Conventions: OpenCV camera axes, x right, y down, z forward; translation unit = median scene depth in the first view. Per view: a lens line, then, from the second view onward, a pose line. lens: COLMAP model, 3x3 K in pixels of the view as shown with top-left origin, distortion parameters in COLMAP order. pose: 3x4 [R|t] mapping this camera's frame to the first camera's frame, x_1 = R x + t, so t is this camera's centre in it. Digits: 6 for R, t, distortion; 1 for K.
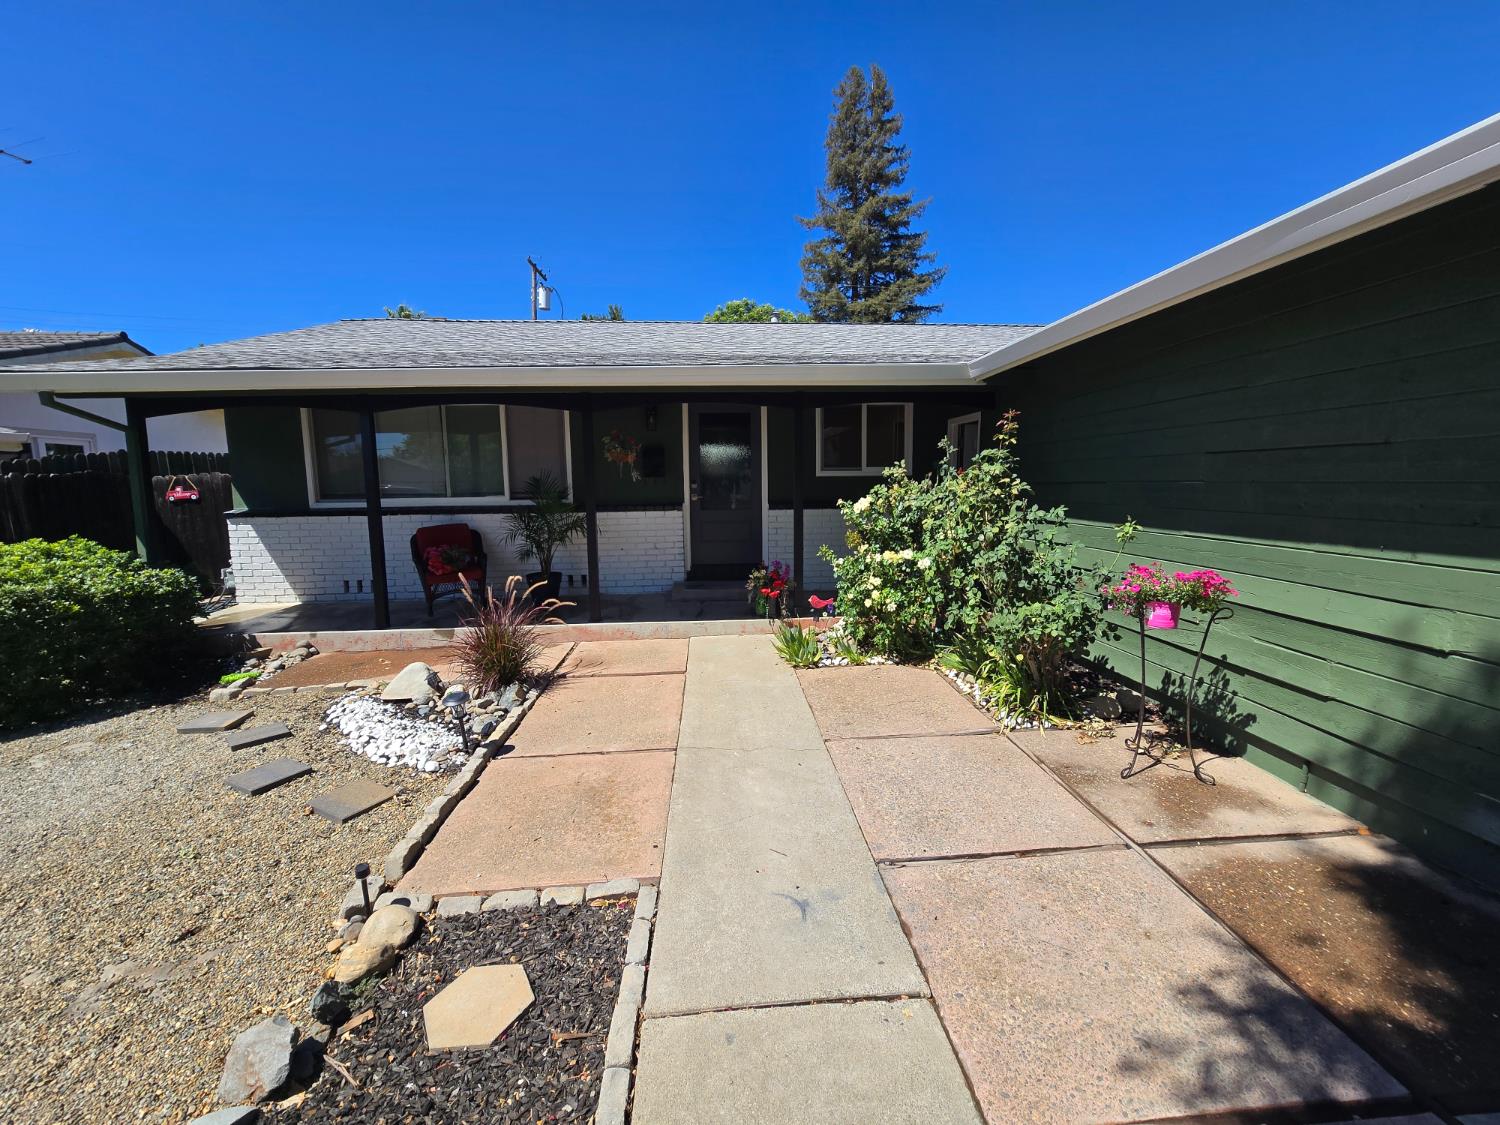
lens RADIAL K [[623.8, 0, 749.5], [0, 623.8, 551.3], [0, 0, 1]] dist [-0.001604, -0.000124]
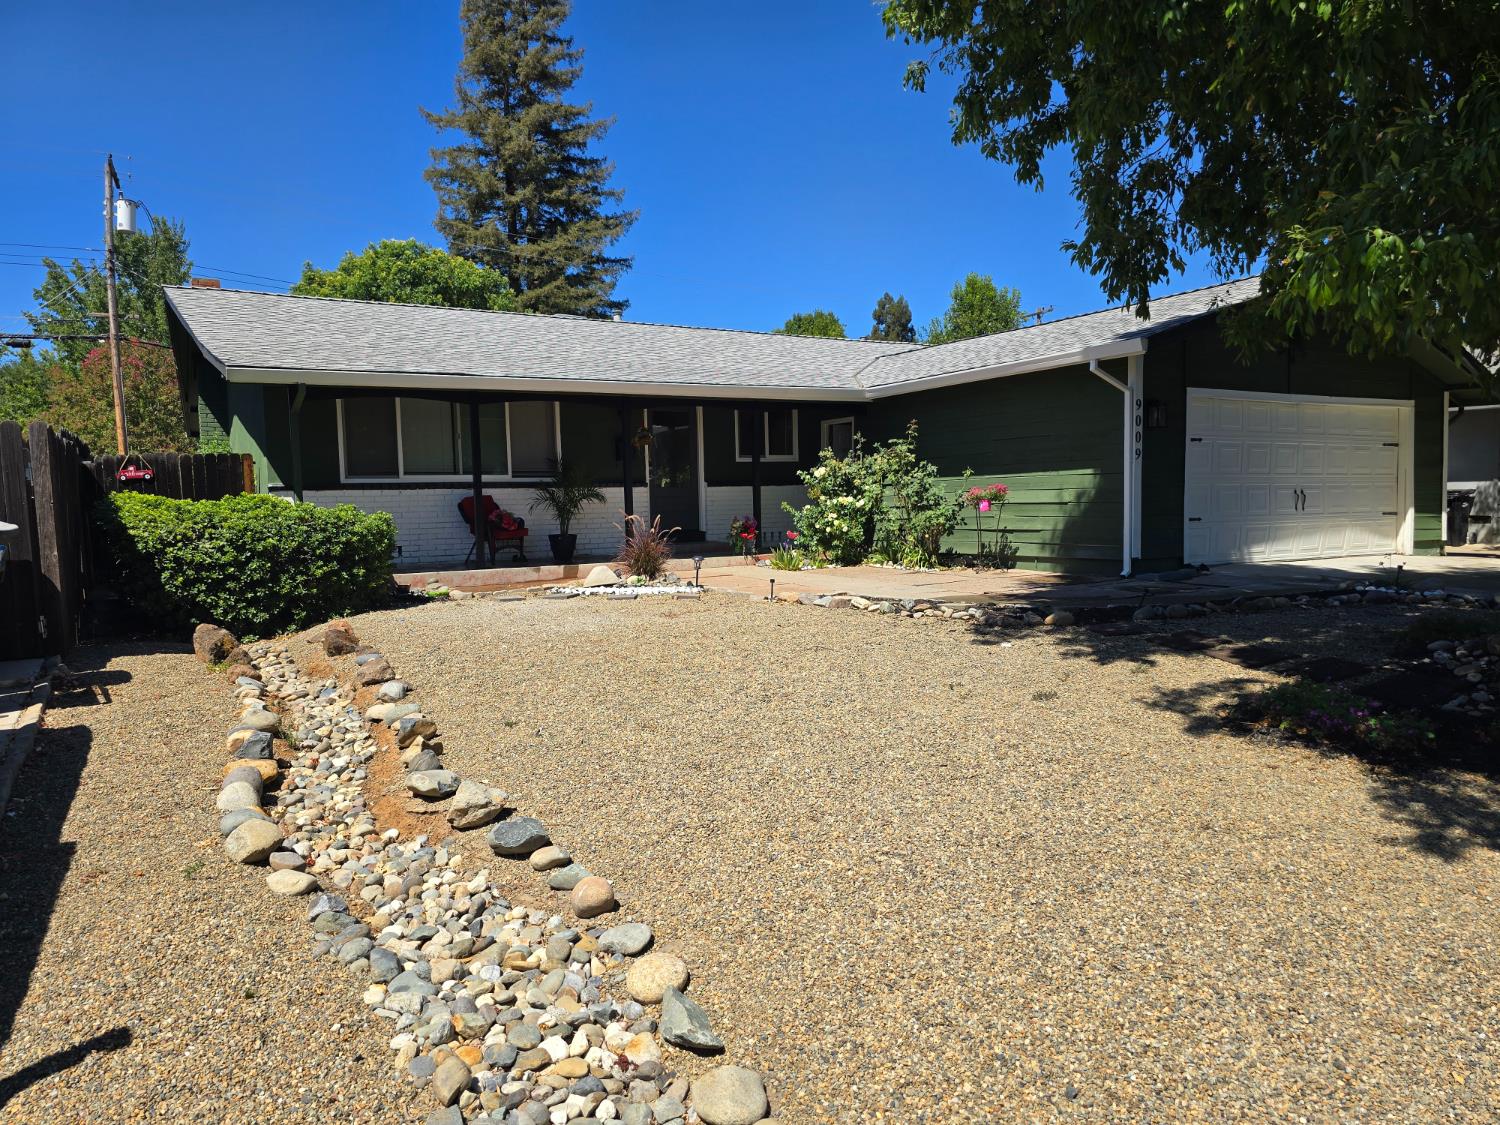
lens RADIAL K [[1009.6, 0, 750.0], [0, 1009.6, 562.5], [0, 0, 1]] dist [0.039065, -0.003201]
pose [[0.898119, -0.036085, 0.438269, -0.179775], [0.060591, 0.997276, -0.042053, 0.041114], [-0.435558, 0.064323, 0.897860, -0.201941]]
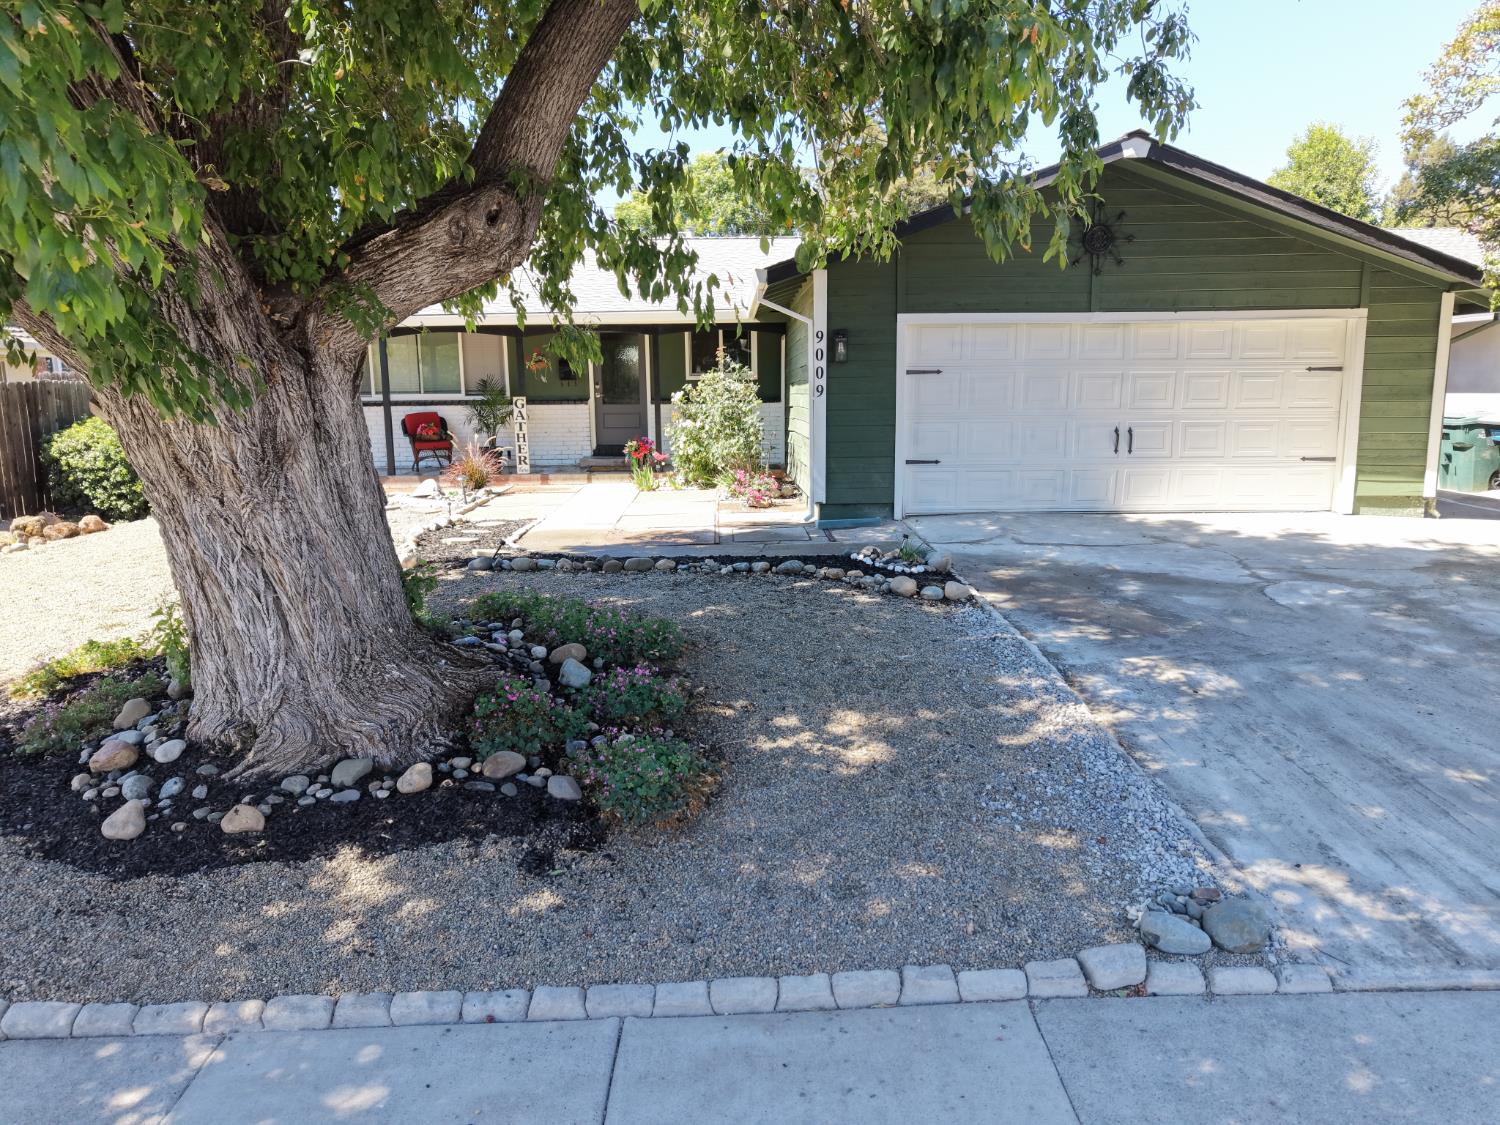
lens RADIAL K [[995.1, 0, 750.0], [0, 995.1, 562.5], [0, 0, 1]] dist [0.102218, -0.154877]
pose [[0.998838, 0.006112, -0.047805, 0.079780], [-0.003228, 0.998182, 0.060178, 0.033292], [0.048086, -0.059953, 0.997042, -0.271033]]
